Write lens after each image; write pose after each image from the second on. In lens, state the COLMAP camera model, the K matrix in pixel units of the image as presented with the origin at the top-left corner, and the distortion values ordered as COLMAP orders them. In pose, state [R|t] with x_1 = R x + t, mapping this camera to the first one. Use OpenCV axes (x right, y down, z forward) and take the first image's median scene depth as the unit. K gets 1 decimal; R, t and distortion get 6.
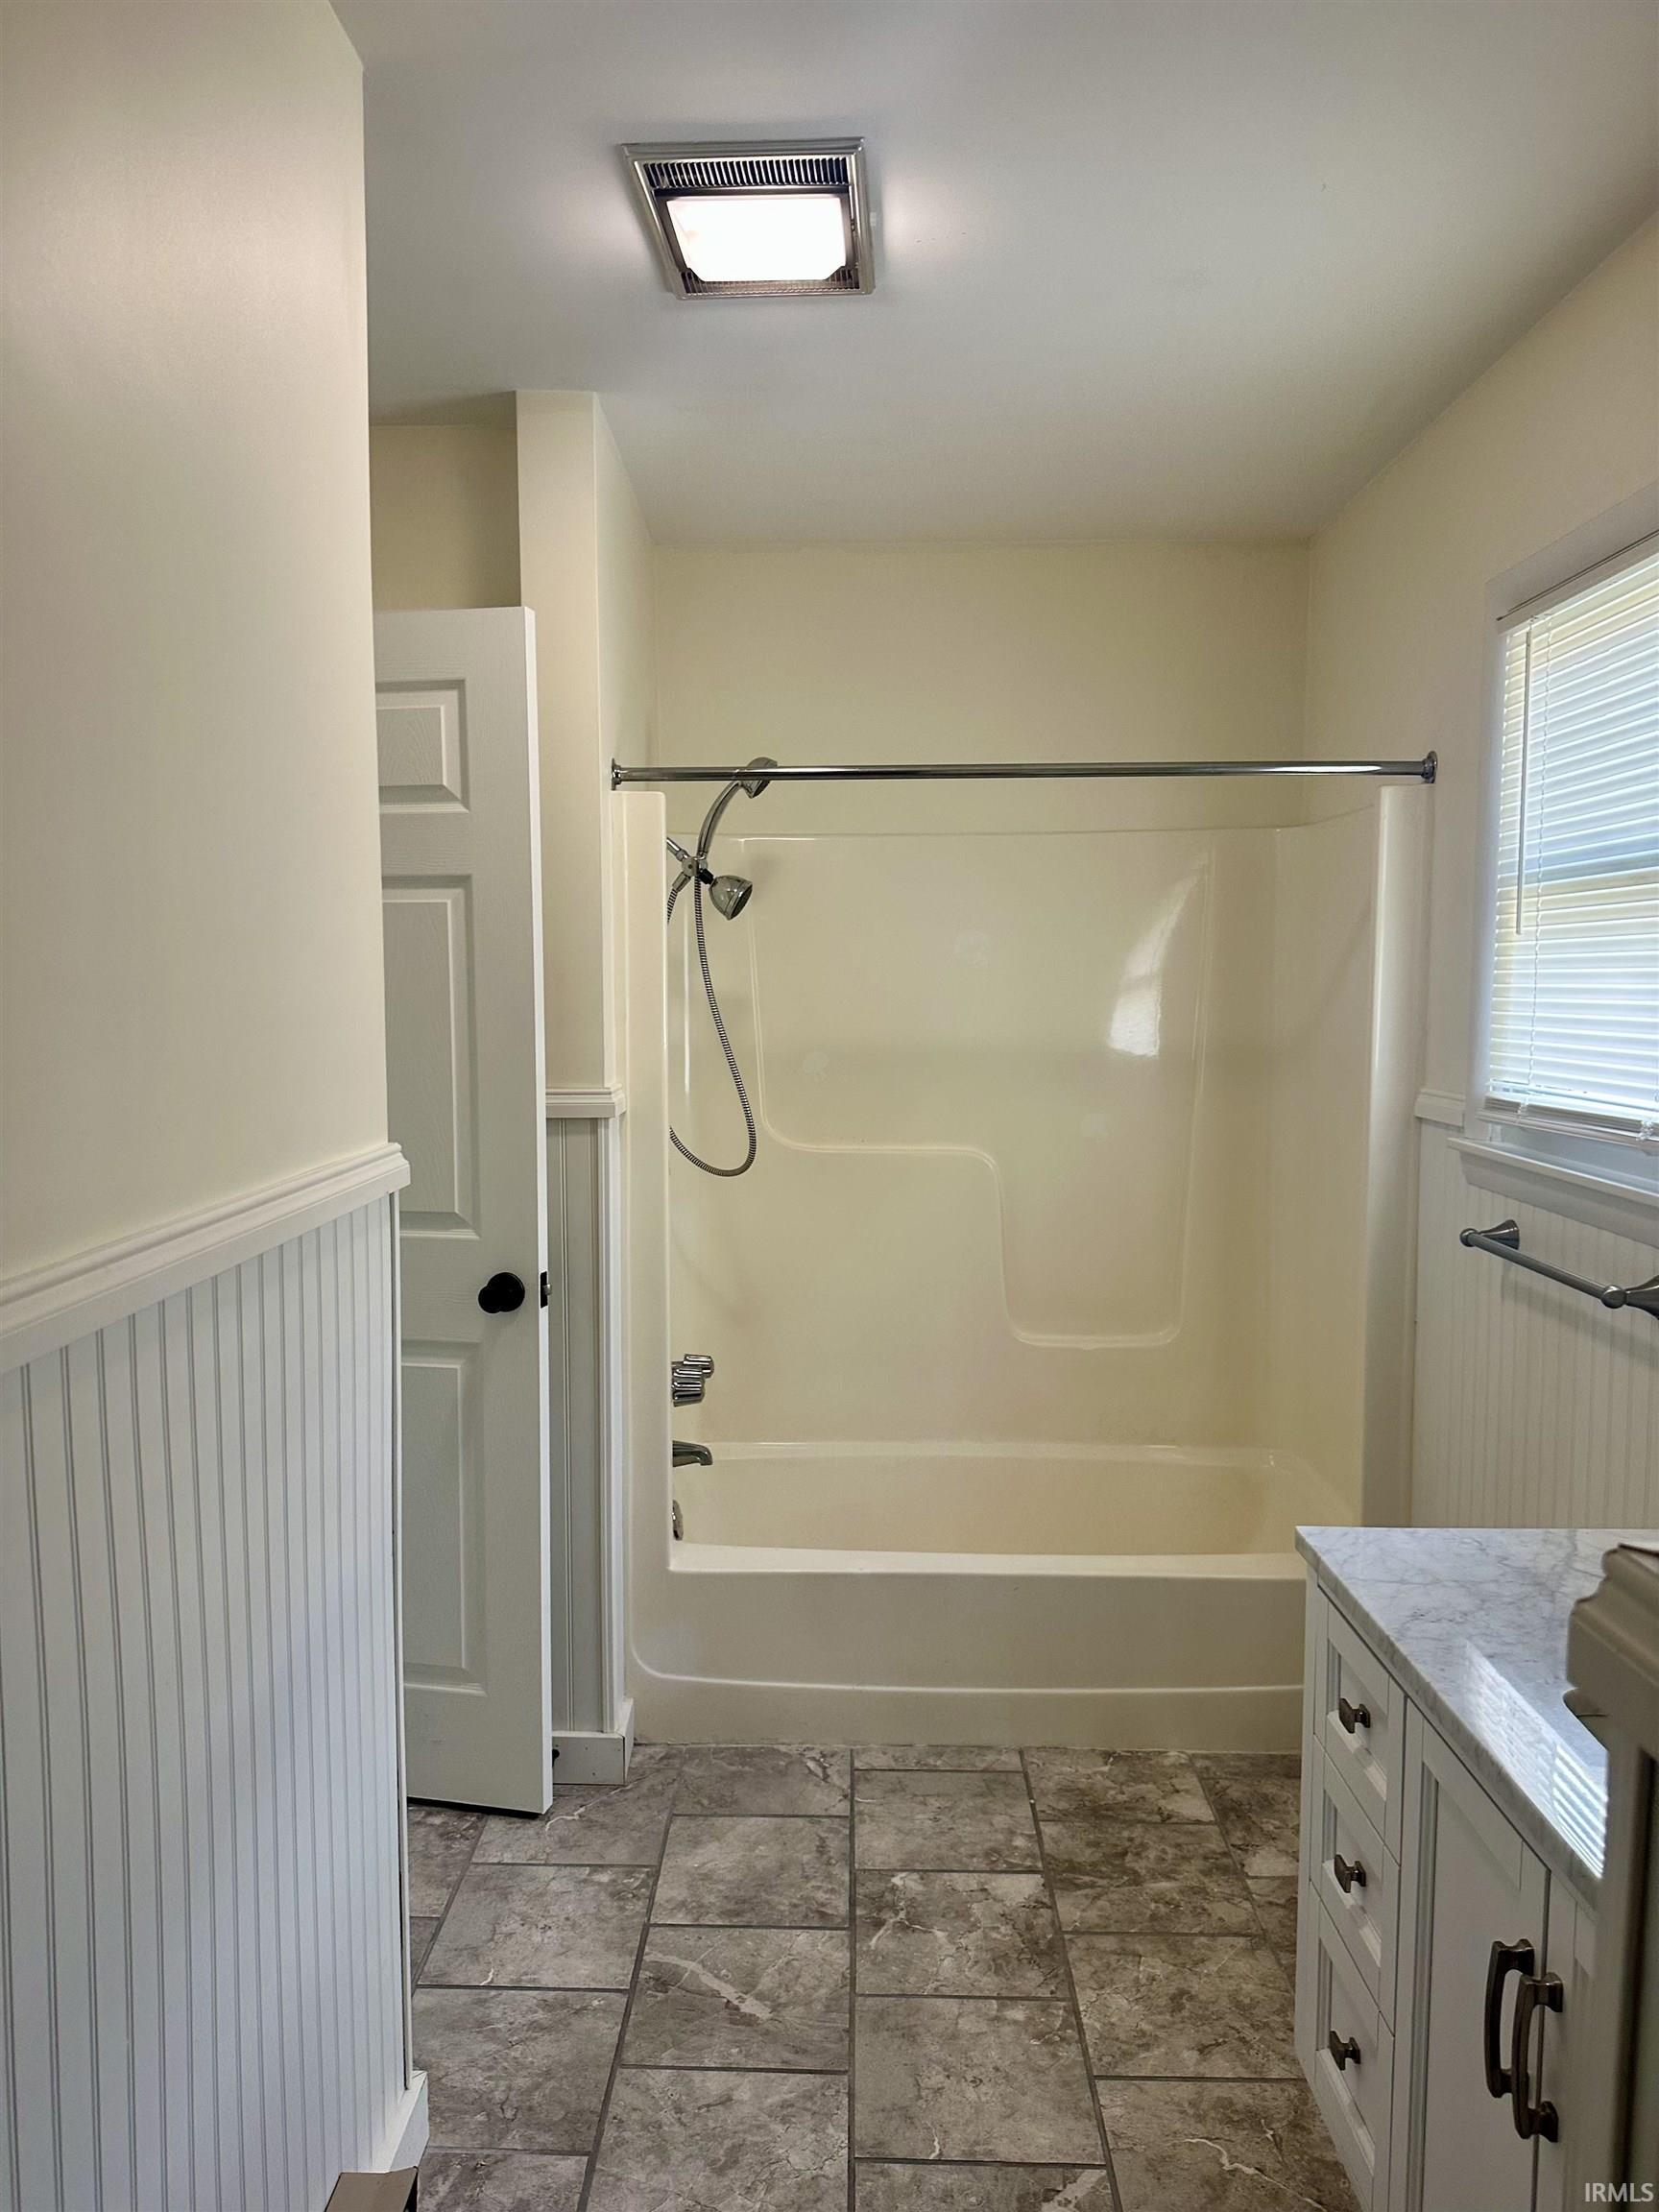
lens RADIAL K [[1543.9, 0, 835.0], [0, 1543.9, 1109.5], [0, 0, 1]] dist [0.055685, -0.068884]
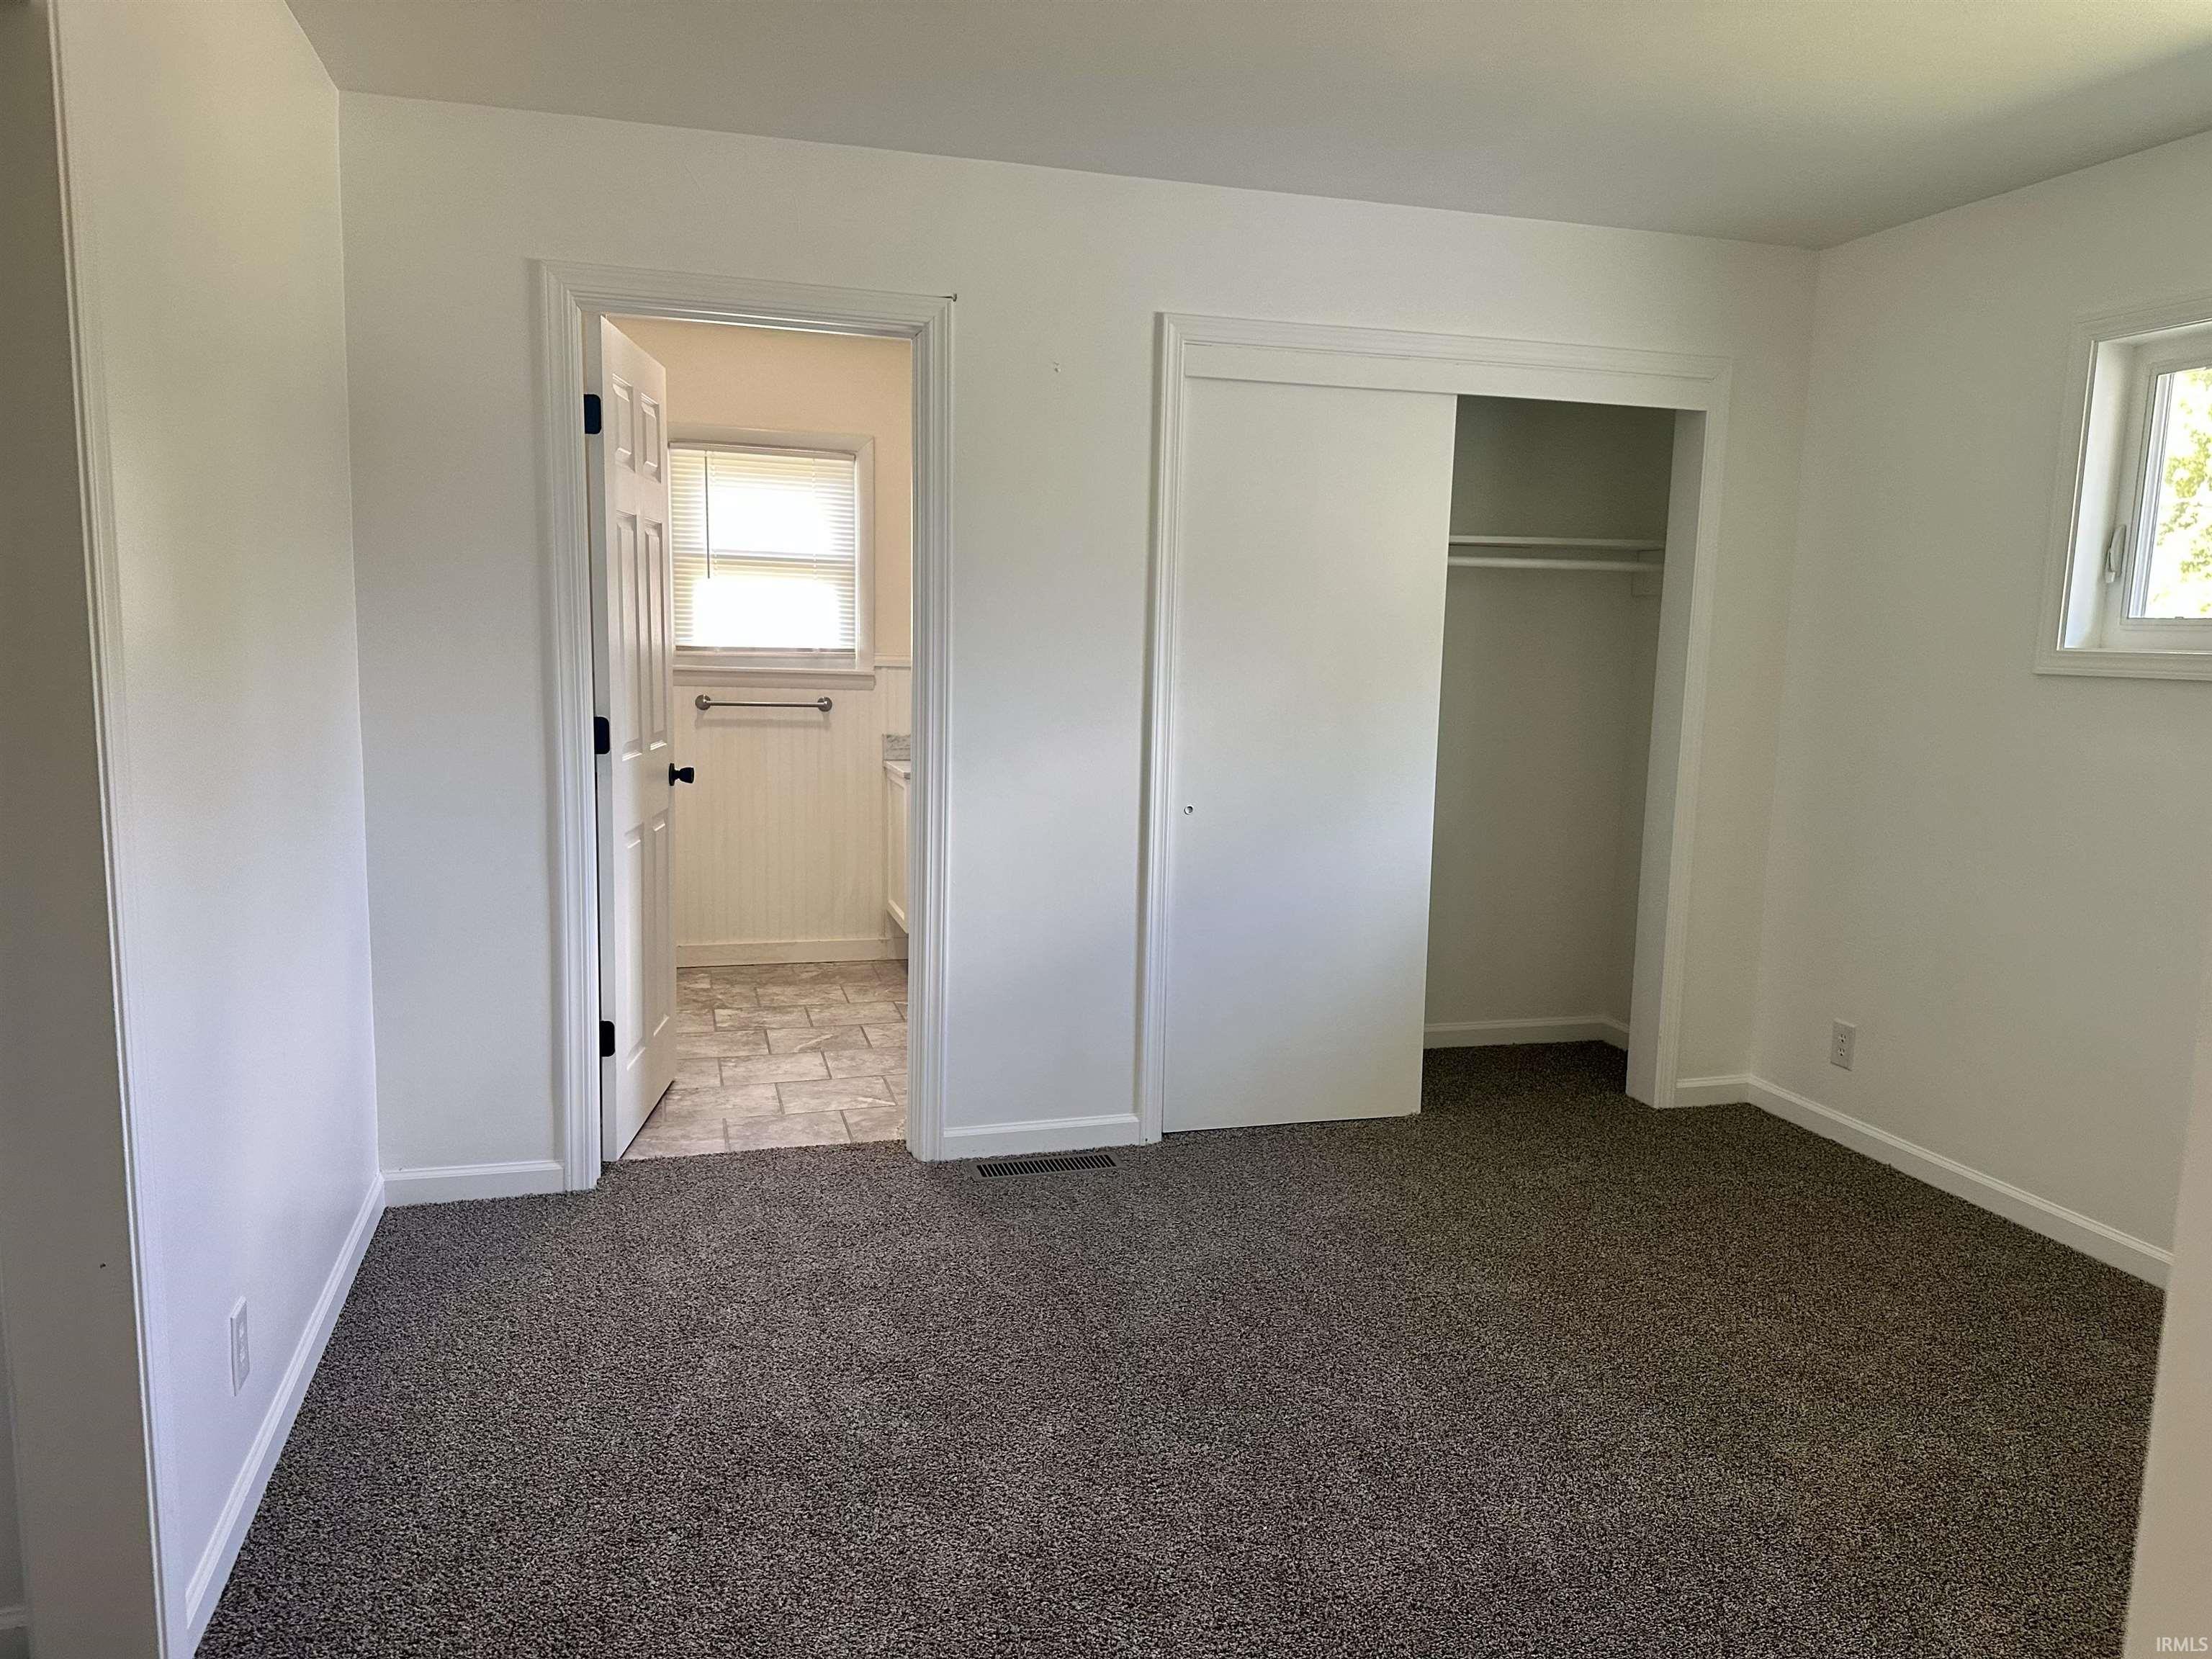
lens RADIAL K [[1543.9, 0, 1112.8], [0, 1543.9, 834.5], [0, 0, 1]] dist [0.055685, -0.068884]
pose [[-0.296093, -0.134441, 0.945650, -2.178611], [0.052701, 0.986237, 0.156713, -0.058731], [-0.953704, 0.096238, -0.284933, 1.143187]]
